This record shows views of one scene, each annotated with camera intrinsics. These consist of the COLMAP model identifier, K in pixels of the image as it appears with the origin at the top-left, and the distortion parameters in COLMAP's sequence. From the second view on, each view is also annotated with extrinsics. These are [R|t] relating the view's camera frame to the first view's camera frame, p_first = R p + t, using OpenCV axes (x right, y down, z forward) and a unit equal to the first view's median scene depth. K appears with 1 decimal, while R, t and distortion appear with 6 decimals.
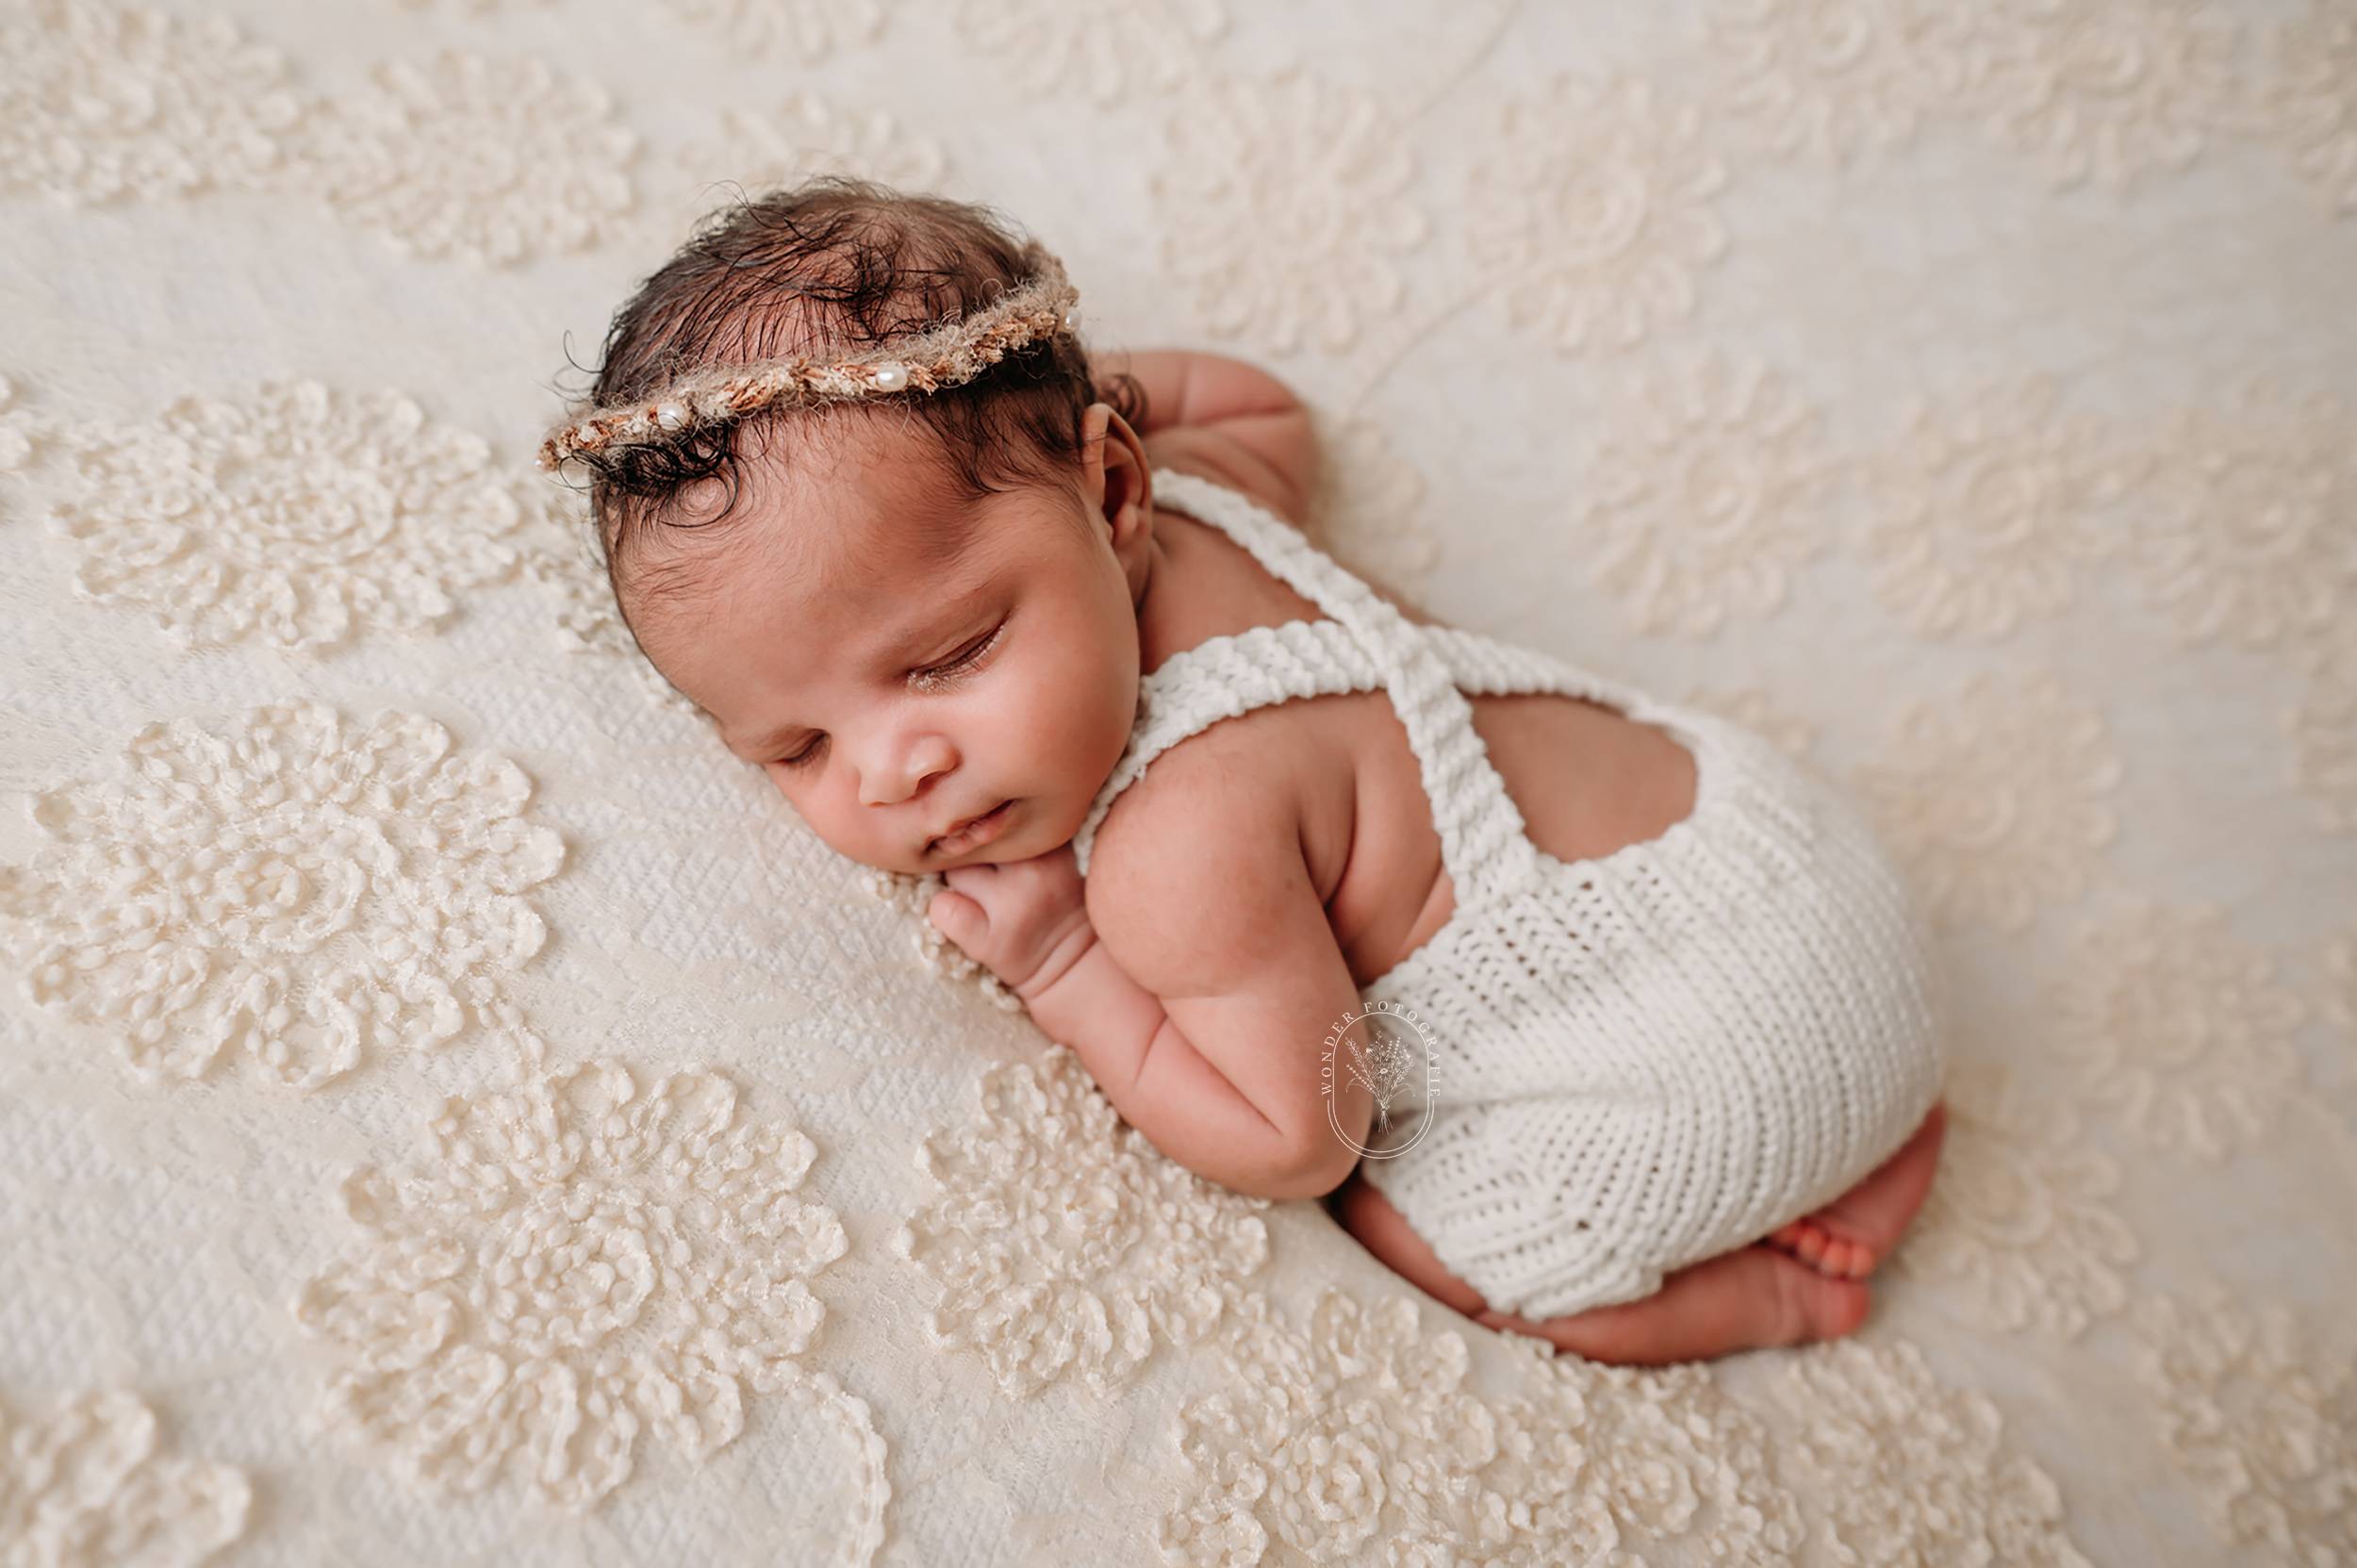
lens RADIAL K [[1677.1, 0, 1224.4], [0, 1677.1, 799.9], [0, 0, 1]] dist [-0.007429, 0.032551]
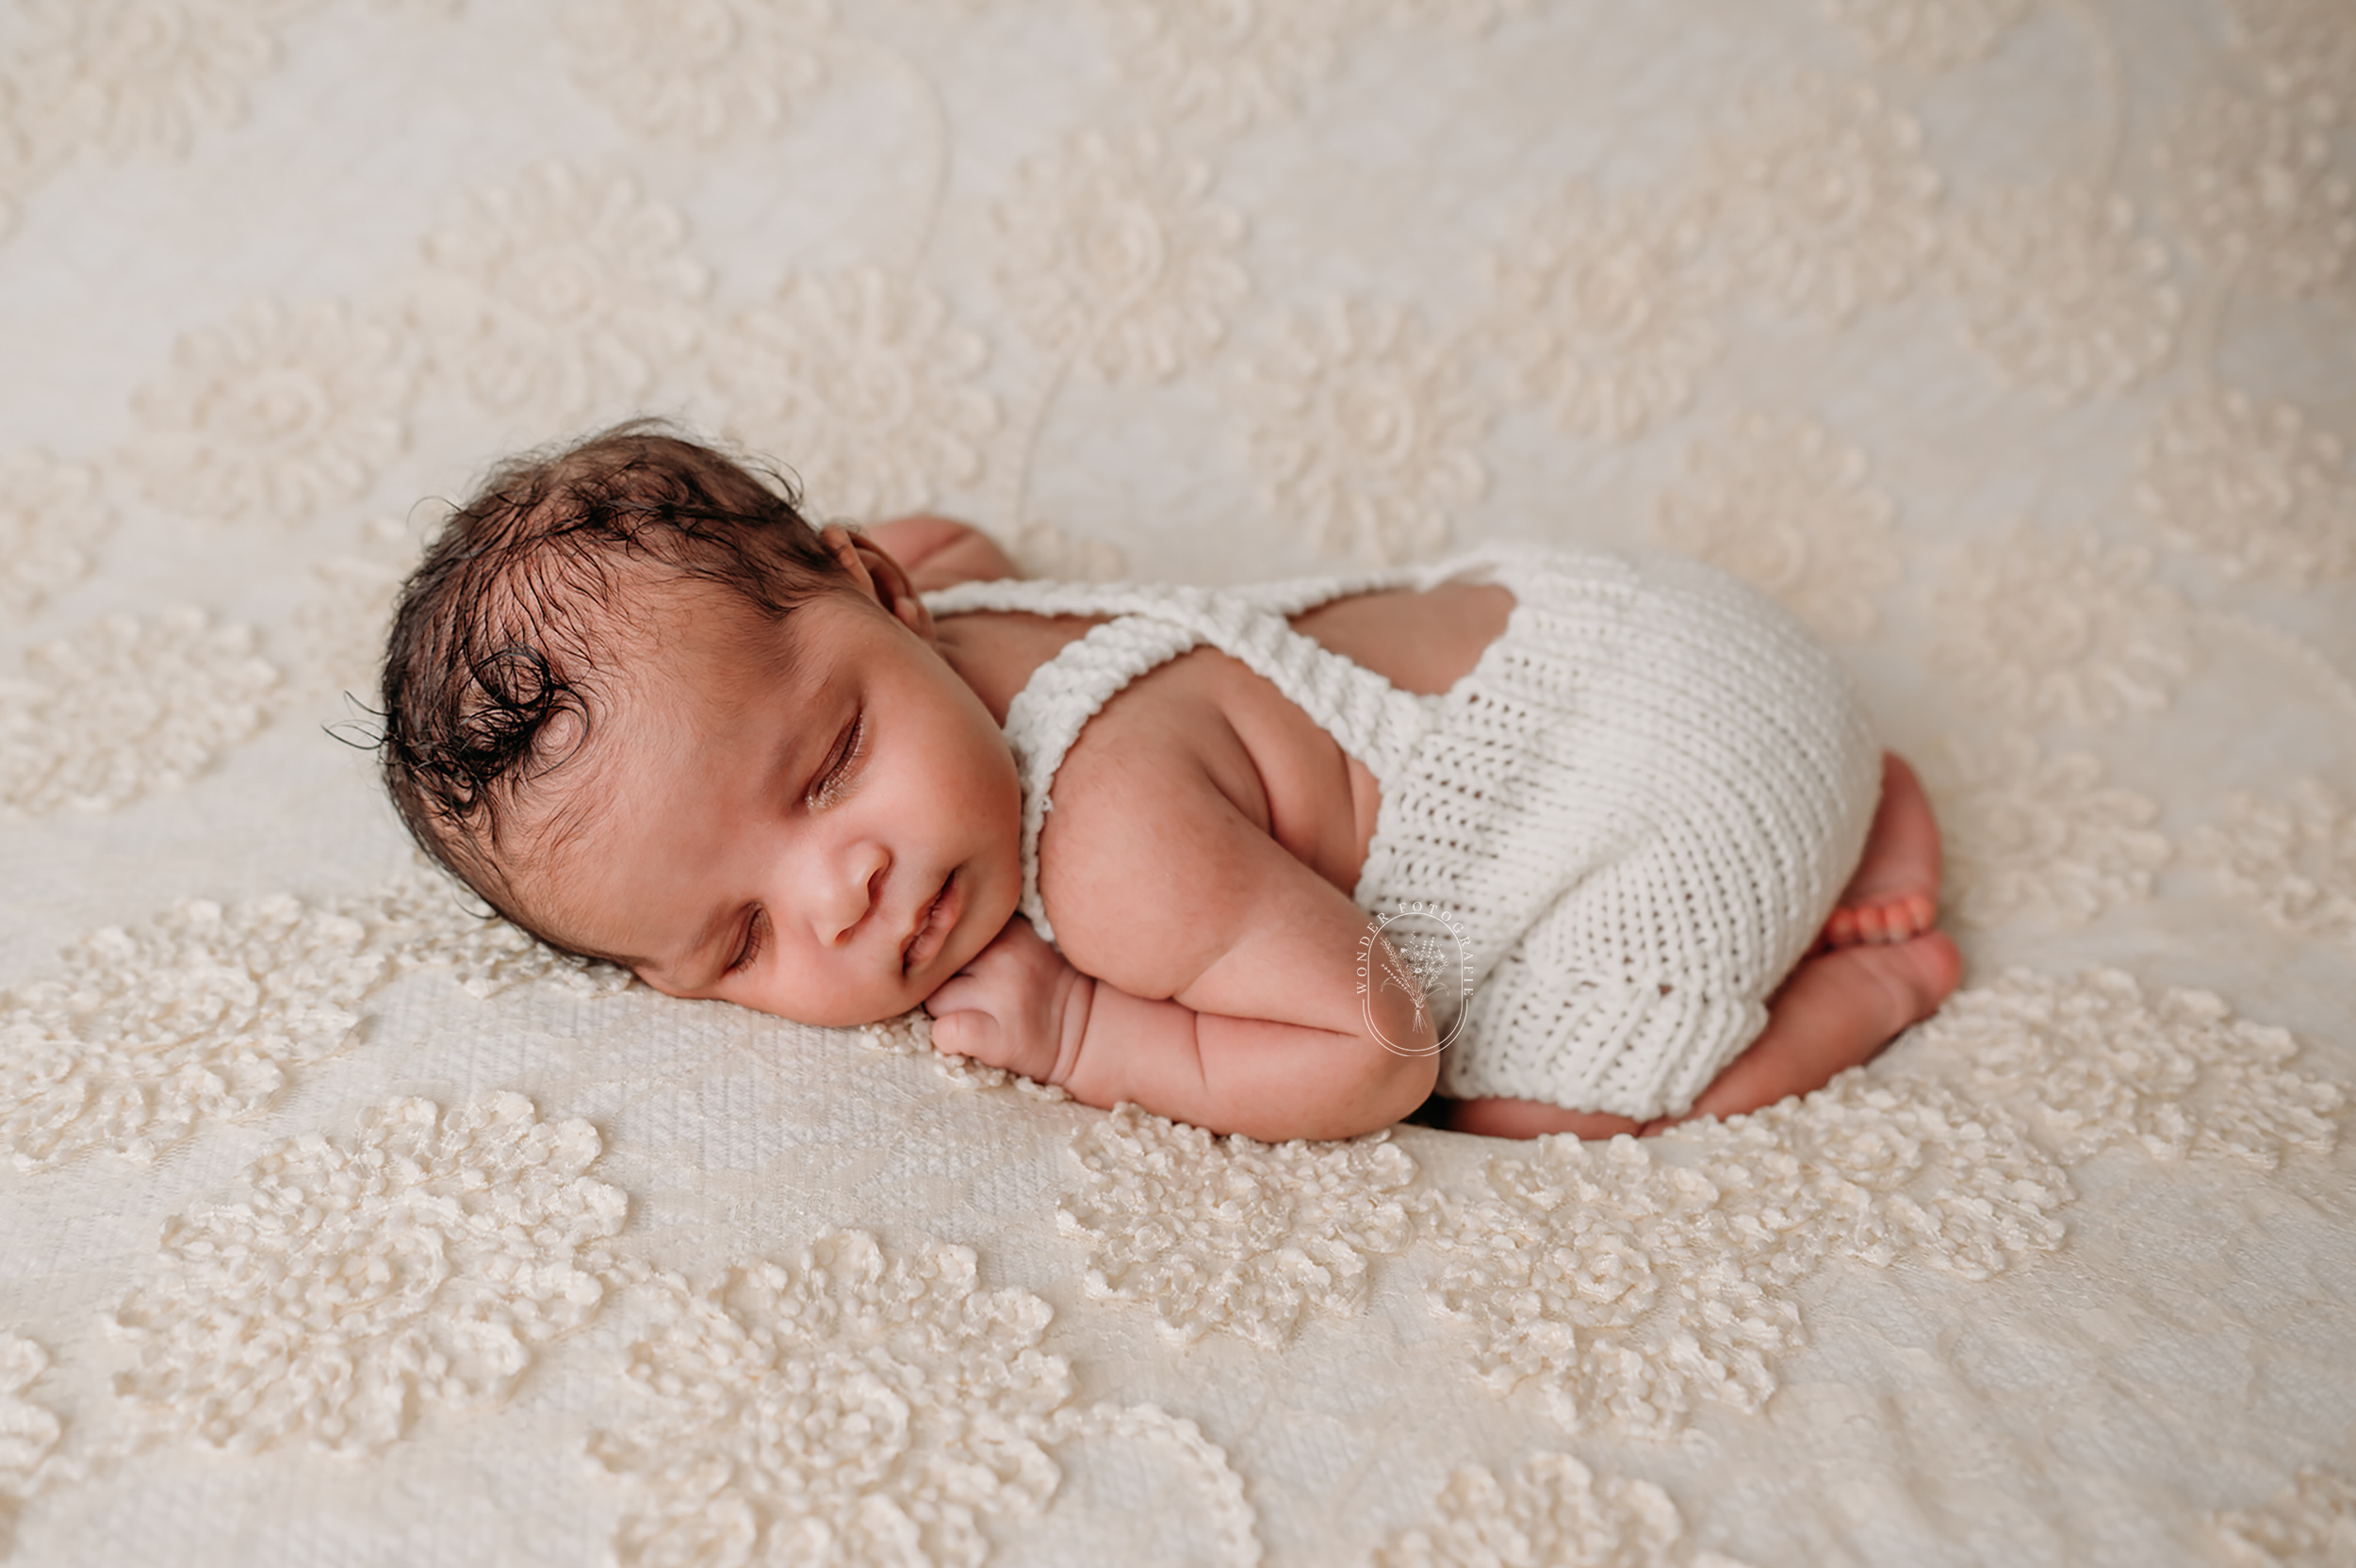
lens RADIAL K [[2070.5, 0, 1178.0], [0, 2070.5, 784.0], [0, 0, 1]] dist [0.005567, -0.002272]
pose [[0.842754, -0.513816, 0.160499, -0.164317], [0.536593, 0.825597, -0.174524, 0.217608], [-0.042834, 0.233203, 0.971484, -0.204113]]
